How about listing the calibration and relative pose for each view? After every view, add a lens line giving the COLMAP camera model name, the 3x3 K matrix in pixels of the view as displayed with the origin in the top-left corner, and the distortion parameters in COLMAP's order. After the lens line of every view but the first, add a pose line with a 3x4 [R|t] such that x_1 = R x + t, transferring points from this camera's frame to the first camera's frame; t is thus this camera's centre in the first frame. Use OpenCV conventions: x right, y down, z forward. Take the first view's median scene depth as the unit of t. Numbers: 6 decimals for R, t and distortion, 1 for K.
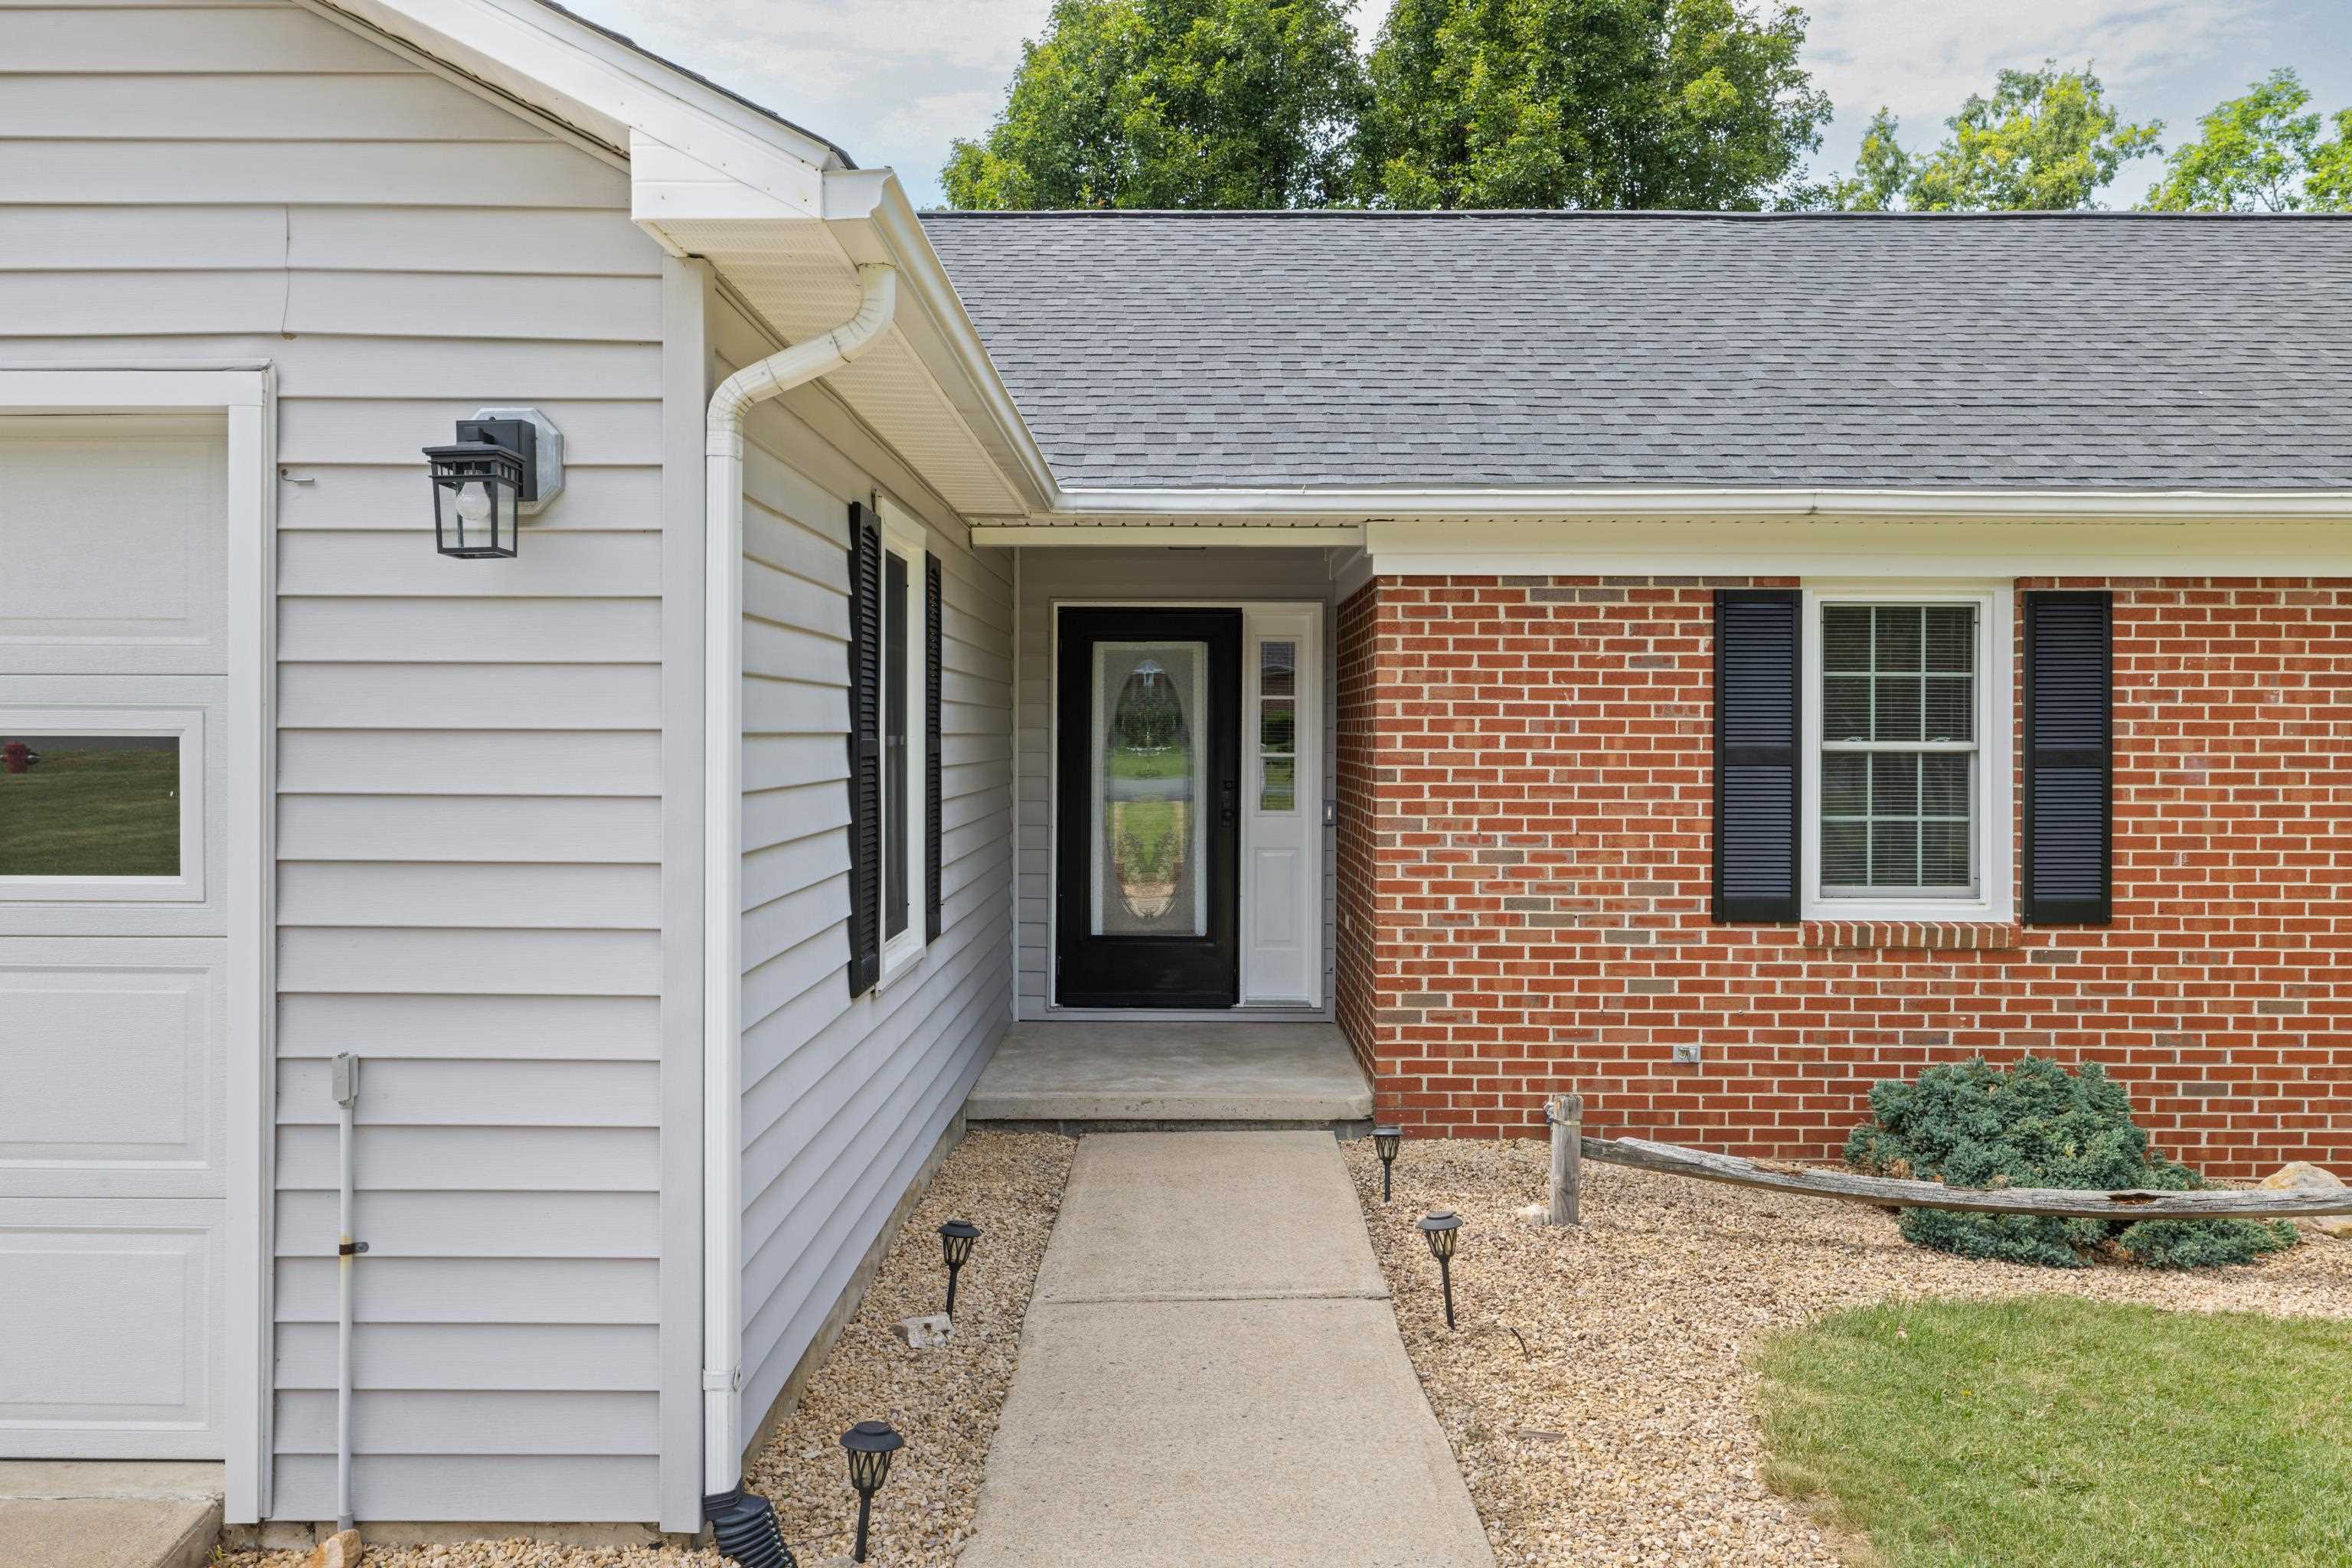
lens RADIAL K [[1939.9, 0, 1123.9], [0, 1939.9, 748.6], [0, 0, 1]] dist [-0.011928, 0.000488]
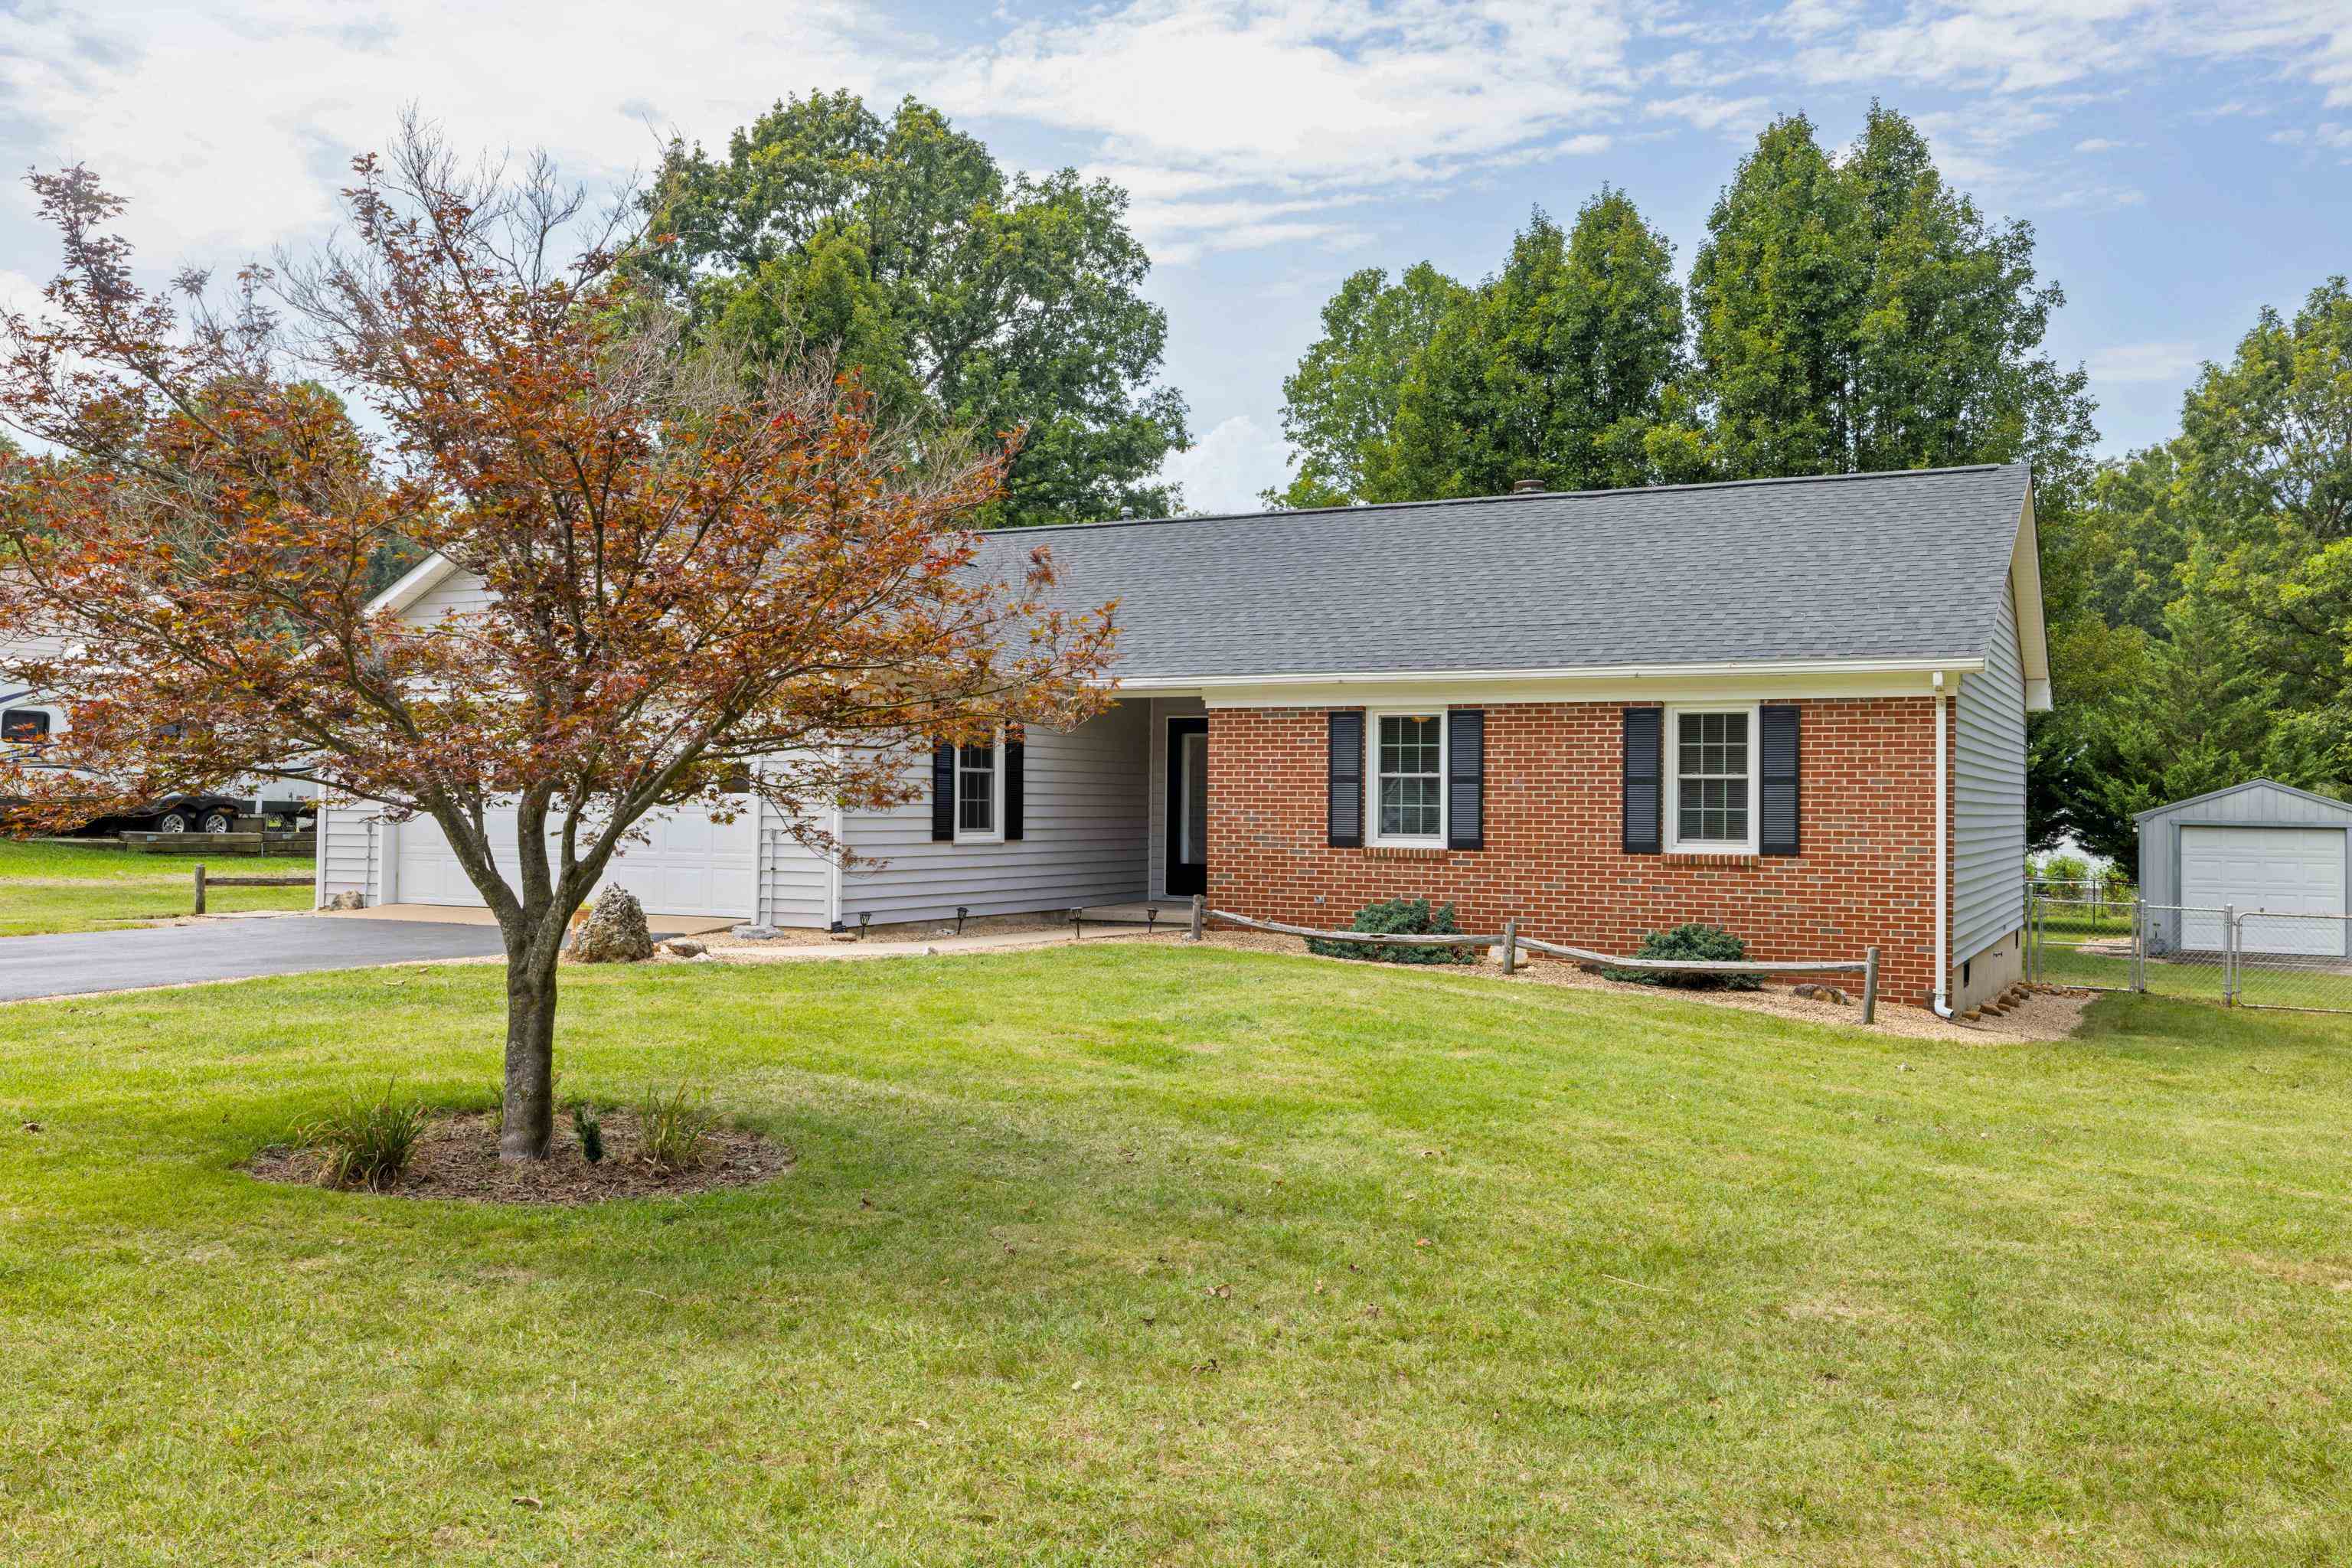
lens RADIAL K [[2030.8, 0, 1106.7], [0, 2030.8, 771.4], [0, 0, 1]] dist [0.001612, -0.001200]
pose [[0.871978, -0.001696, -0.489542, 1.306144], [-0.004042, 0.999935, -0.010664, 0.022984], [0.489528, 0.011278, 0.871915, -1.382564]]
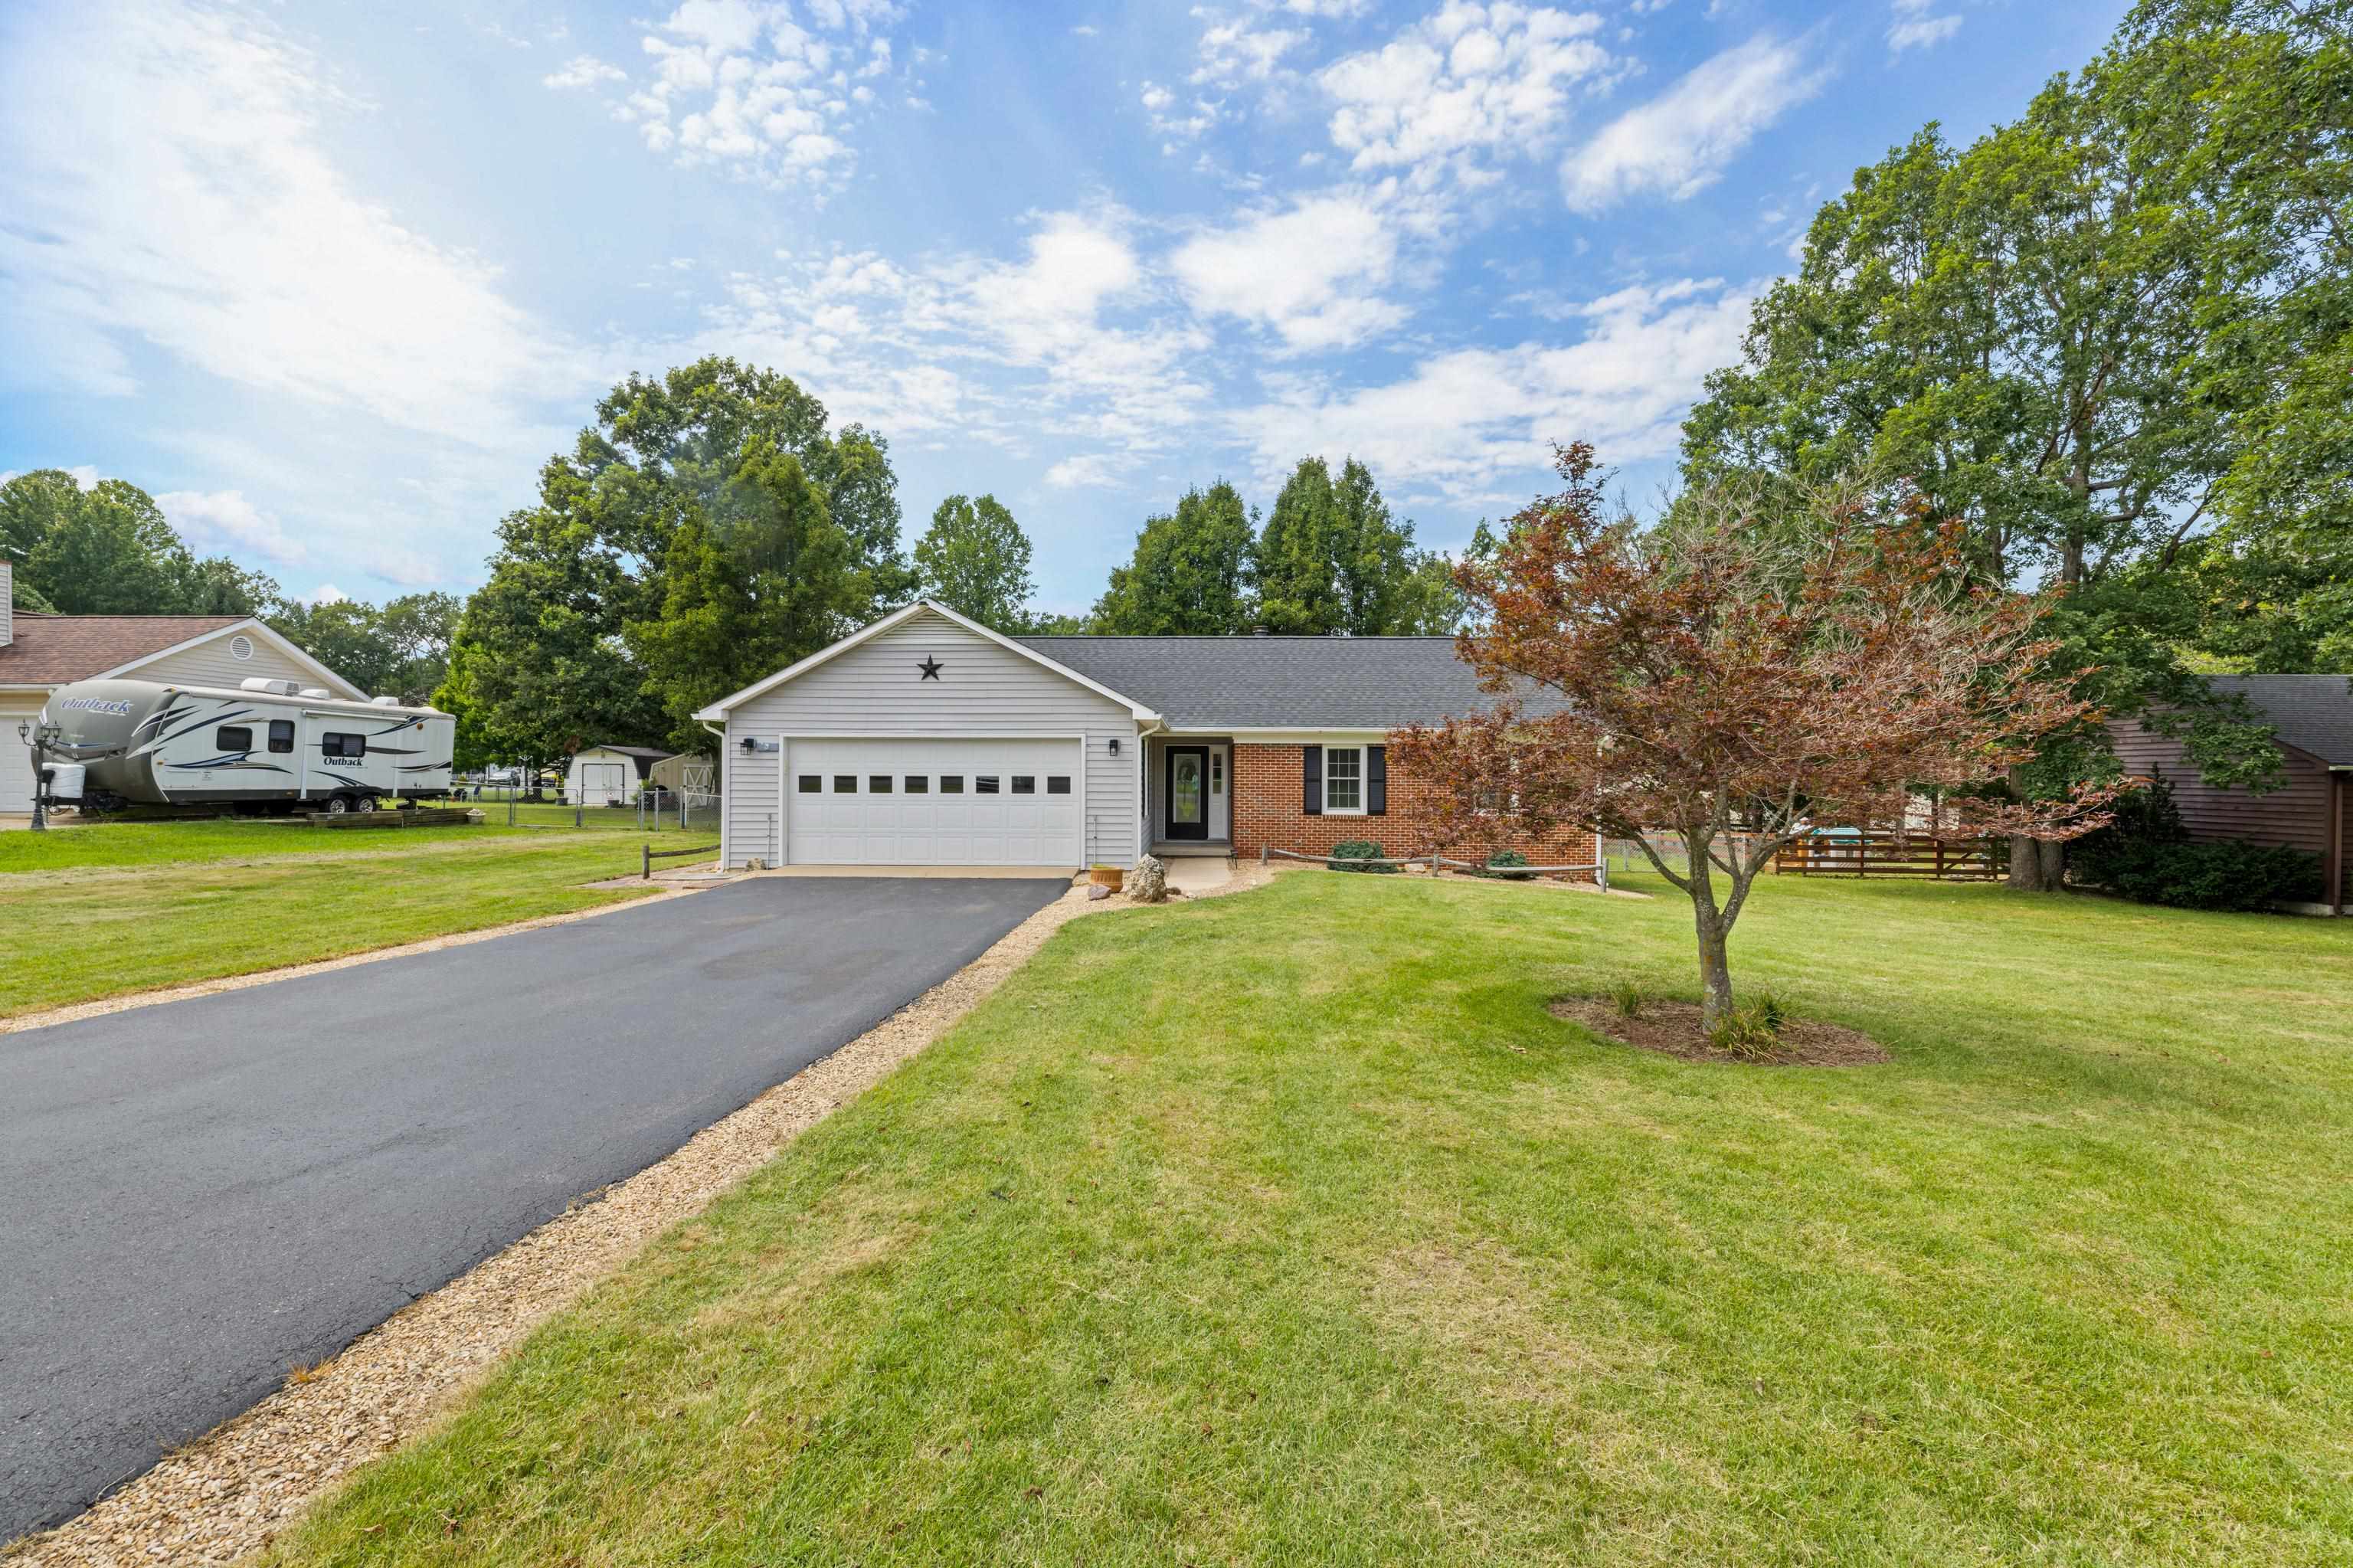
lens RADIAL K [[1008.8, 0, 1154.3], [0, 1008.8, 787.8], [0, 0, 1]] dist [0.004654, 0.000534]
pose [[0.999954, -0.000380, -0.009607, -0.046094], [0.000428, 0.999987, 0.005045, 0.008707], [0.009605, -0.005049, 0.999941, -1.508395]]
